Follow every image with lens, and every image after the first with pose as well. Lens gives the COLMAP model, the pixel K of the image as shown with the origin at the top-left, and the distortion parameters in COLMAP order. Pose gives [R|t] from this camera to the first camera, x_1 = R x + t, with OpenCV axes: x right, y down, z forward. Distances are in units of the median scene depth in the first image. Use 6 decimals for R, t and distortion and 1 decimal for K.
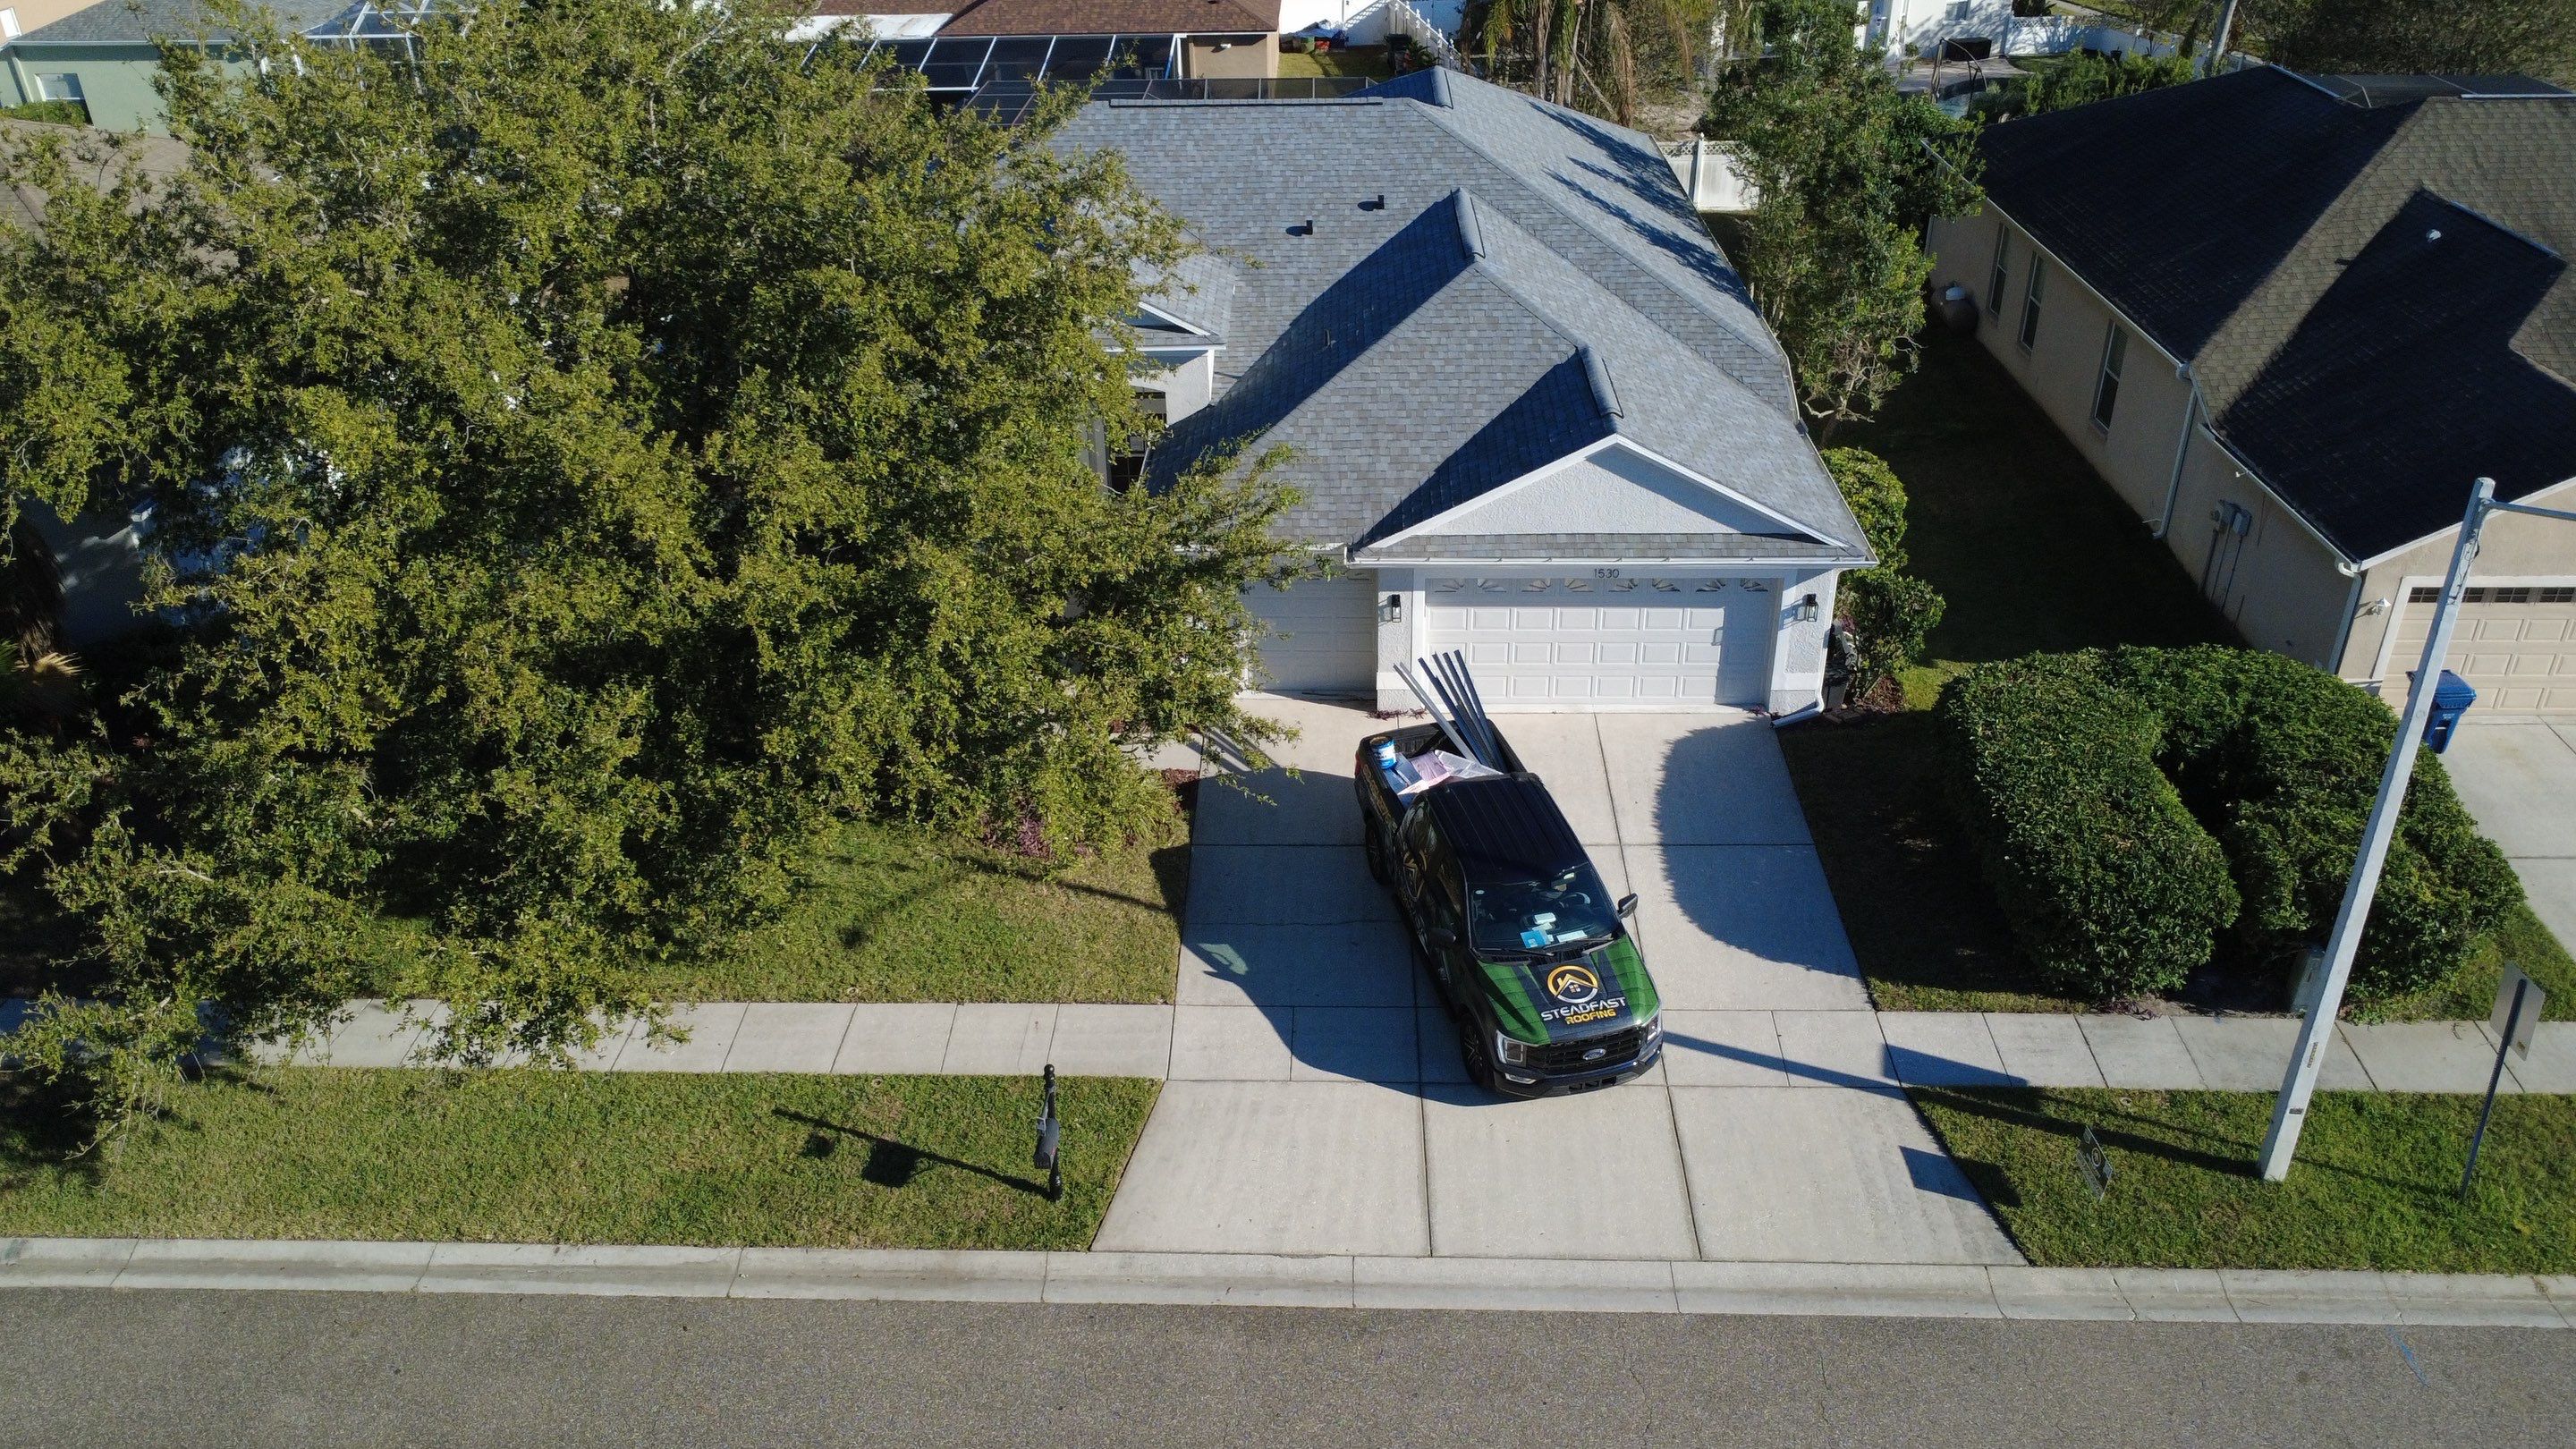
lens RADIAL K [[1881.9, 0, 1290.9], [0, 1881.9, 720.9], [0, 0, 1]] dist [-0.006364, 0.007567]
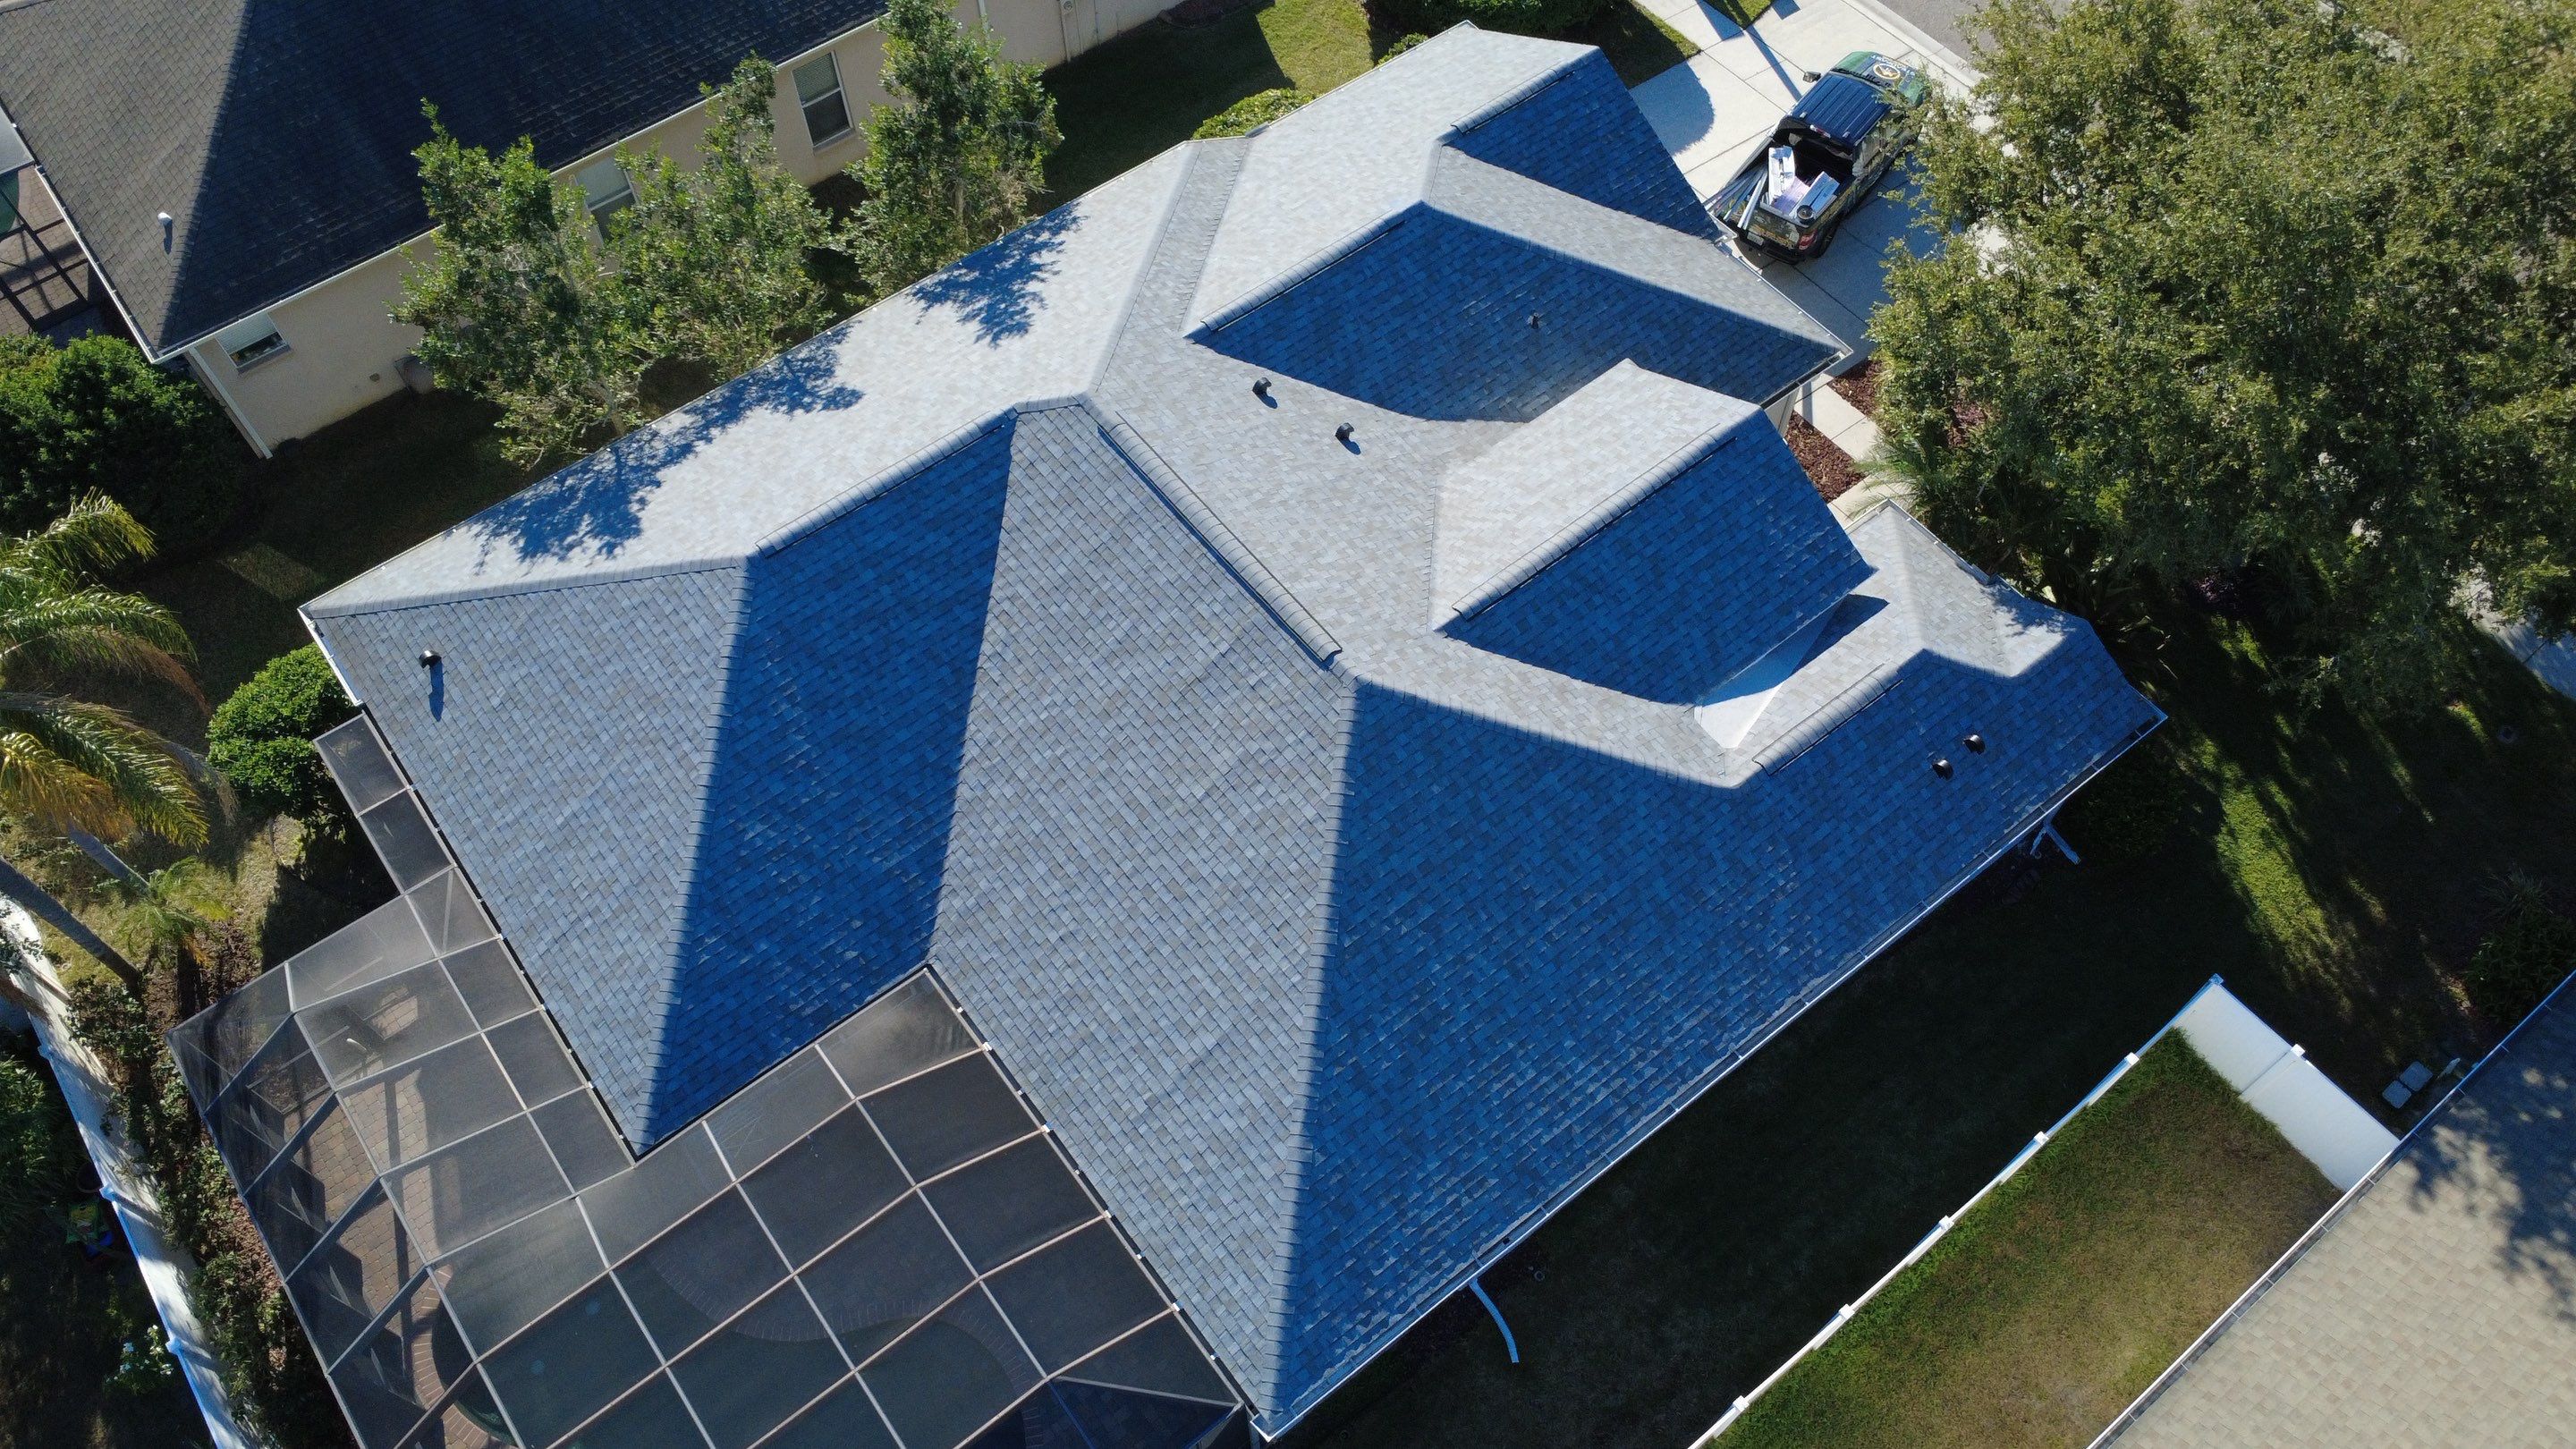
lens RADIAL K [[1881.9, 0, 1282.6], [0, 1881.9, 721.6], [0, 0, 1]] dist [-0.006364, 0.007567]
pose [[-0.632496, -0.648249, 0.423937, -0.647981], [0.399804, 0.195544, 0.895499, -1.570236], [-0.663405, 0.735891, 0.135492, 1.563451]]
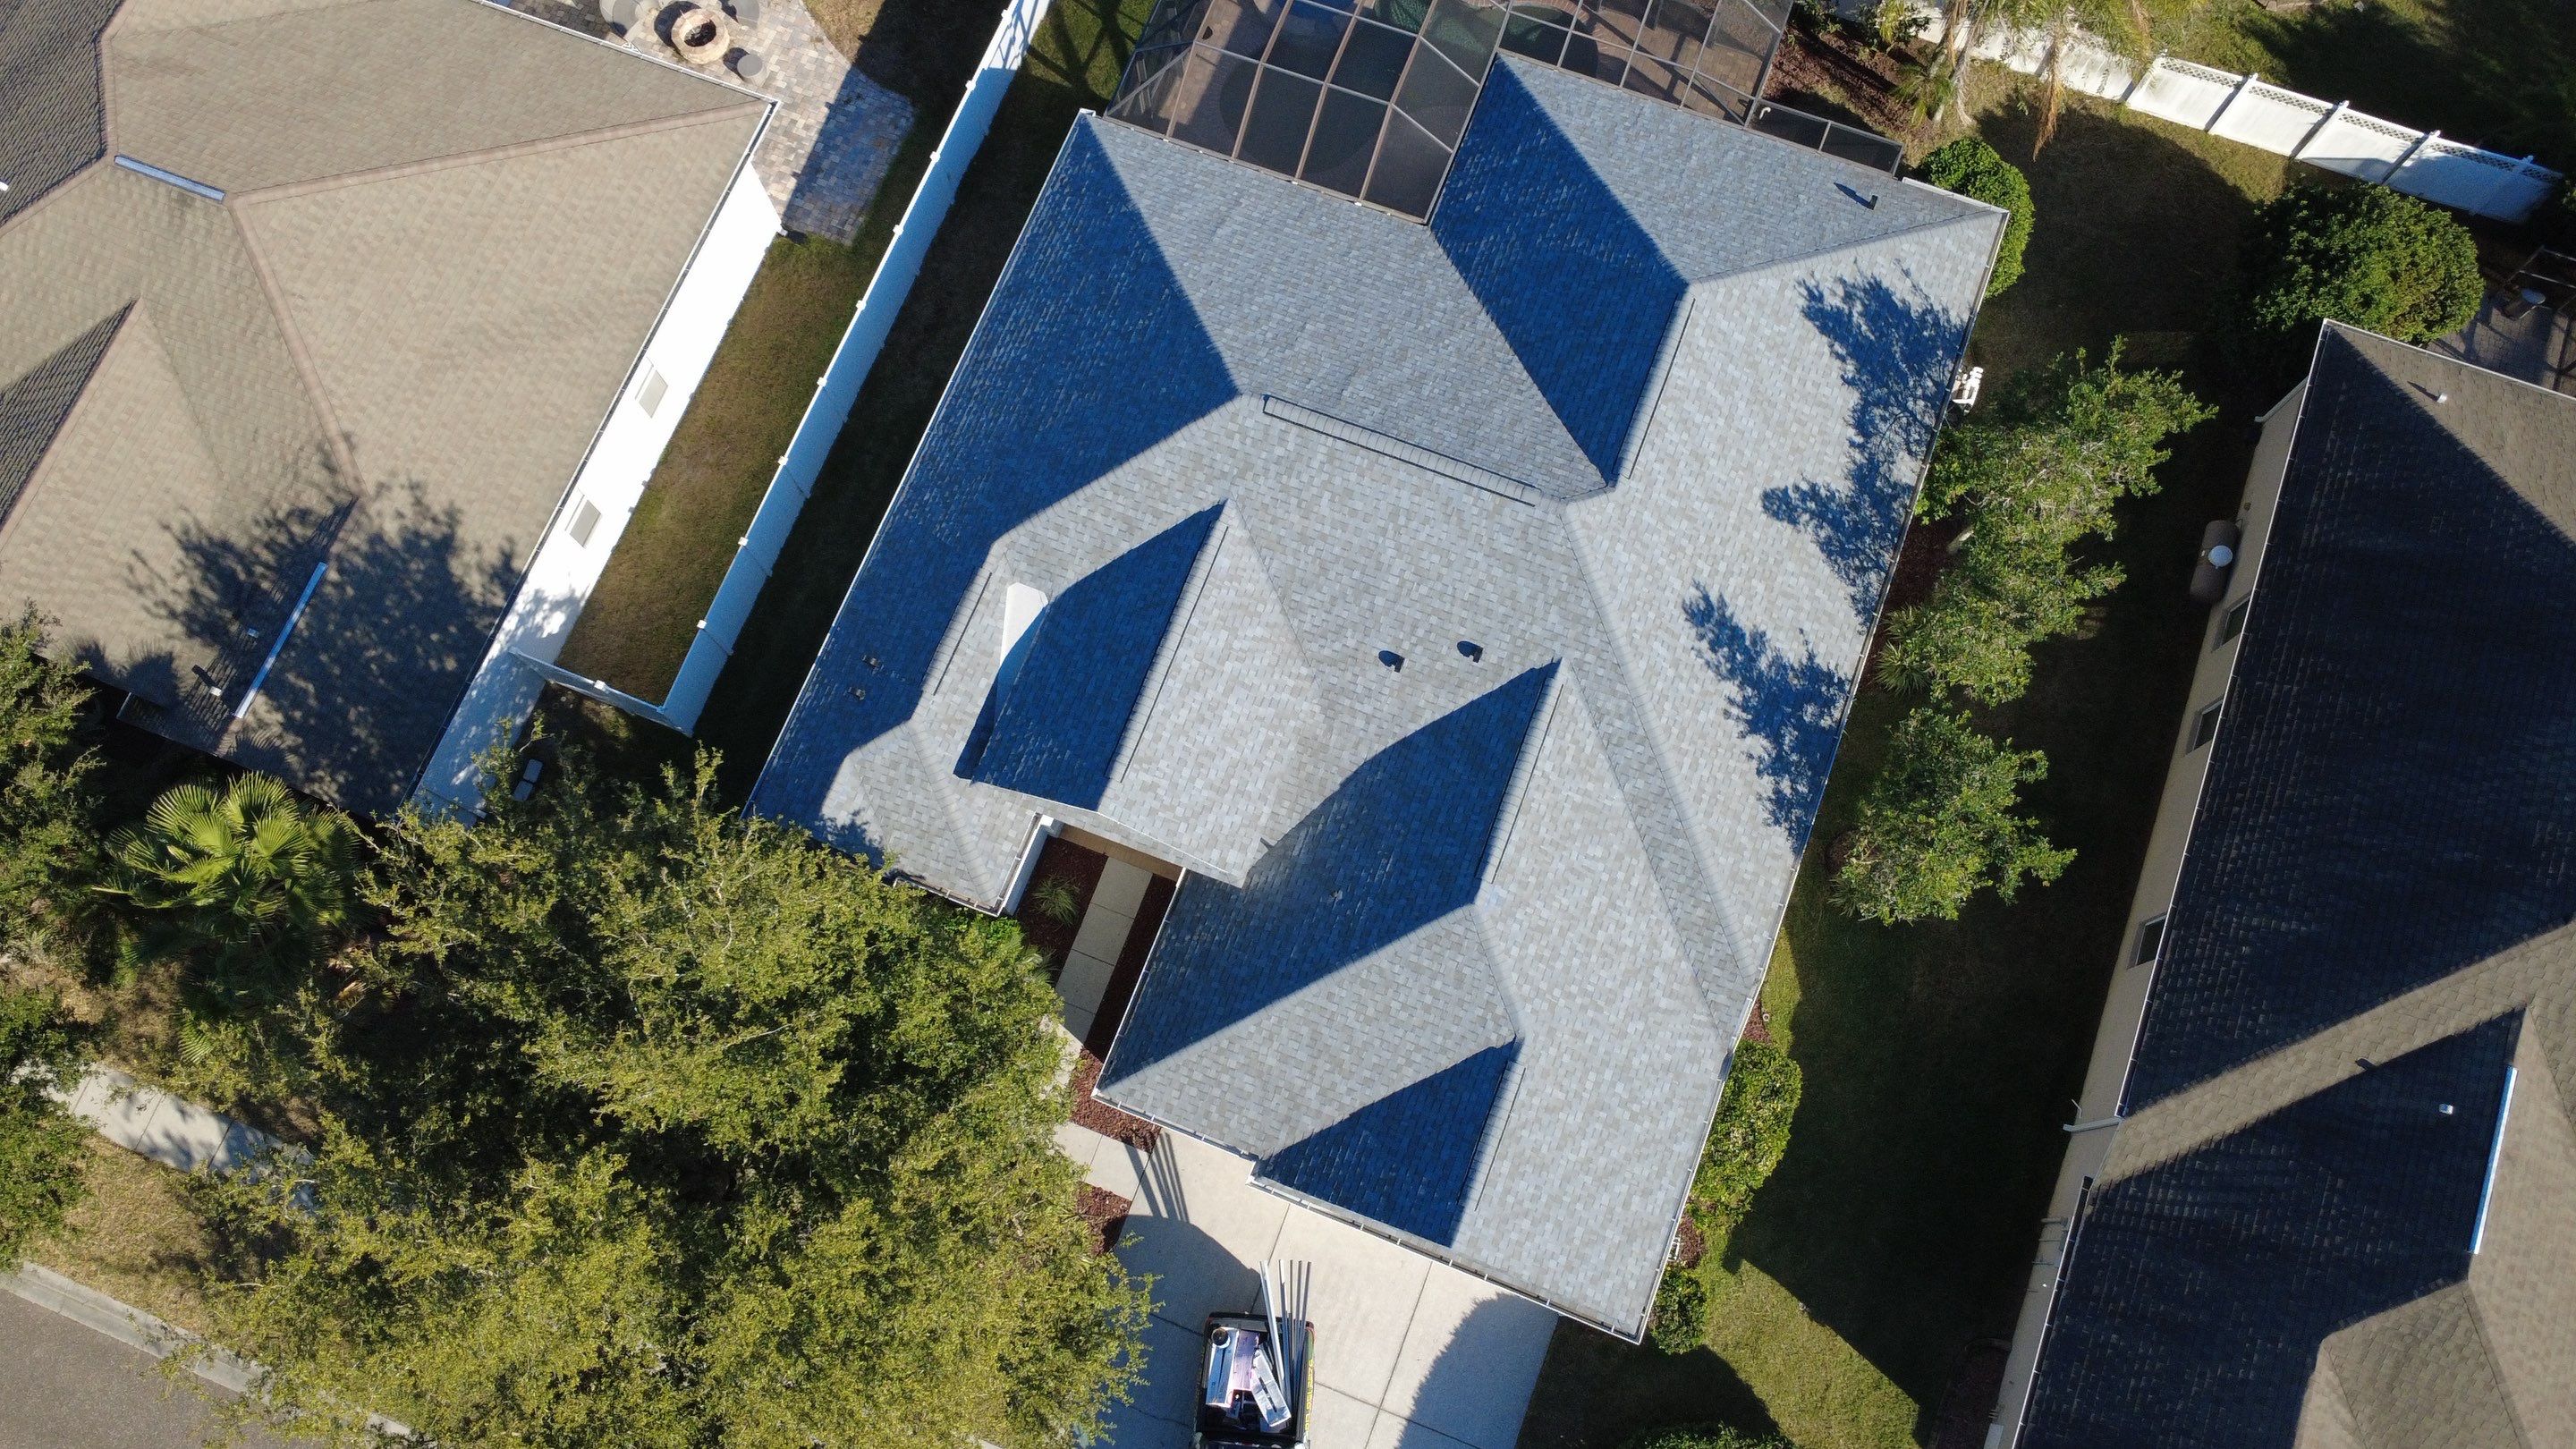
lens RADIAL K [[1881.9, 0, 1290.3], [0, 1881.9, 726.6], [0, 0, 1]] dist [-0.006364, 0.007567]
pose [[0.942245, 0.321222, -0.094819, 0.096248], [-0.162201, 0.685344, 0.709926, -1.487426], [0.293027, -0.653544, 0.697865, 0.393586]]
